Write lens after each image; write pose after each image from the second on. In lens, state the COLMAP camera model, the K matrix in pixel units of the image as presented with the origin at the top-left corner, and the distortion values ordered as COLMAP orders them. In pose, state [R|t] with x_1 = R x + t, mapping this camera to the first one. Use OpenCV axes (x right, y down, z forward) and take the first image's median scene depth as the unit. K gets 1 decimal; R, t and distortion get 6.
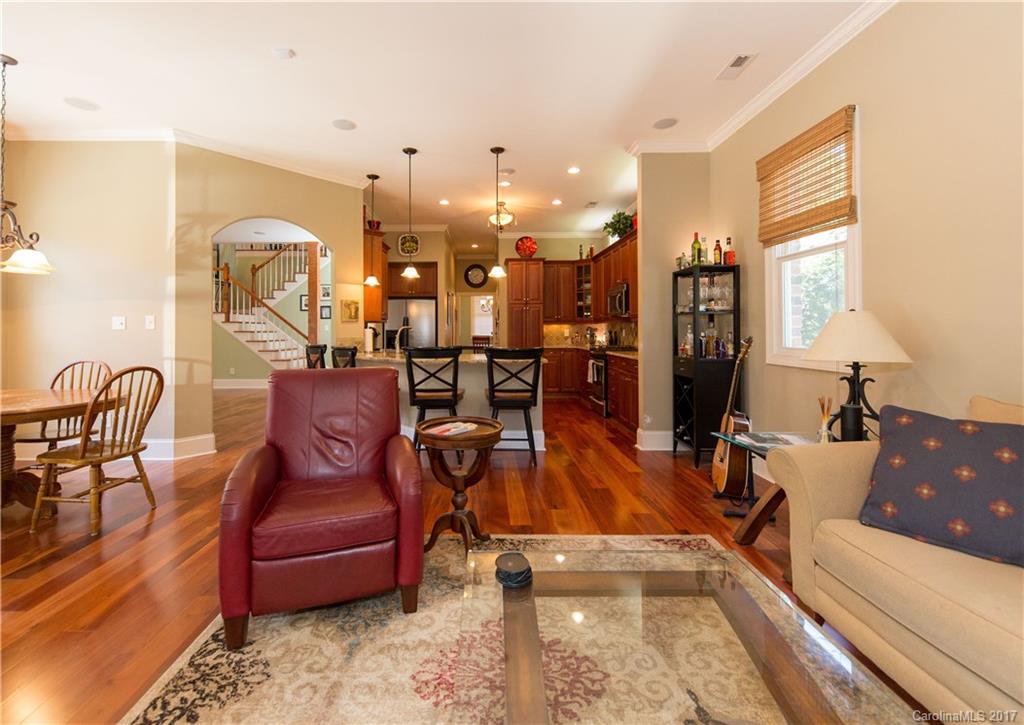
lens RADIAL K [[429.2, 0, 488.8], [0, 429.2, 328.8], [0, 0, 1]] dist [0.001642, 0.000031]
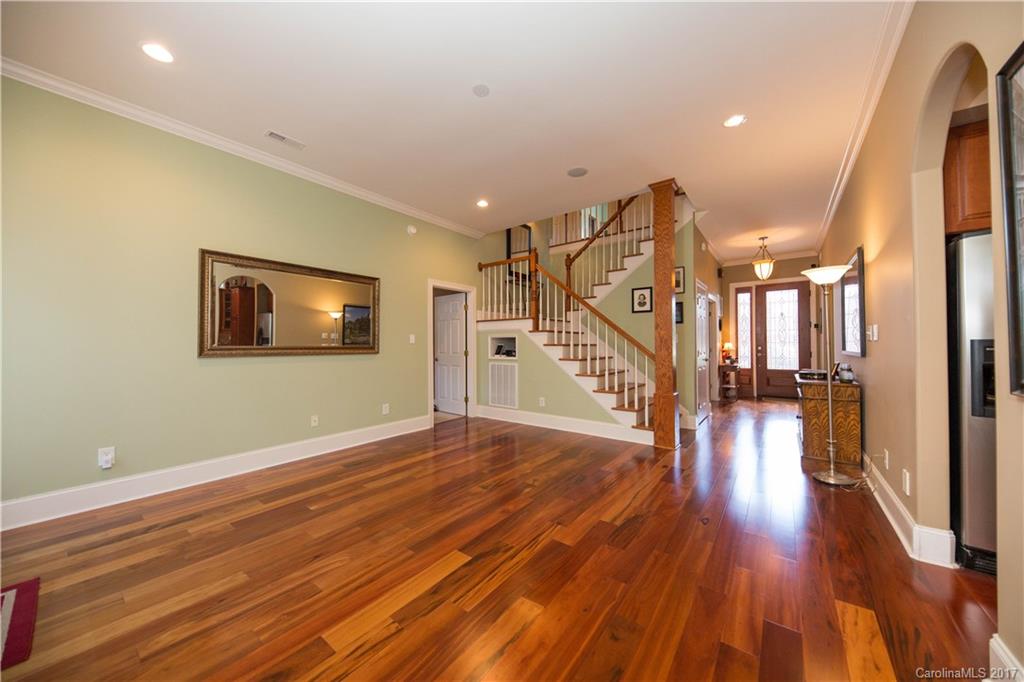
lens RADIAL K [[351.6, 0, 512.6], [0, 351.6, 341.2], [0, 0, 1]] dist [0.010643, -0.006291]
pose [[0.790308, -0.007303, -0.612667, -0.587245], [0.004455, 0.999971, -0.006173, 0.007656], [0.612694, 0.002149, 0.790317, 1.072452]]
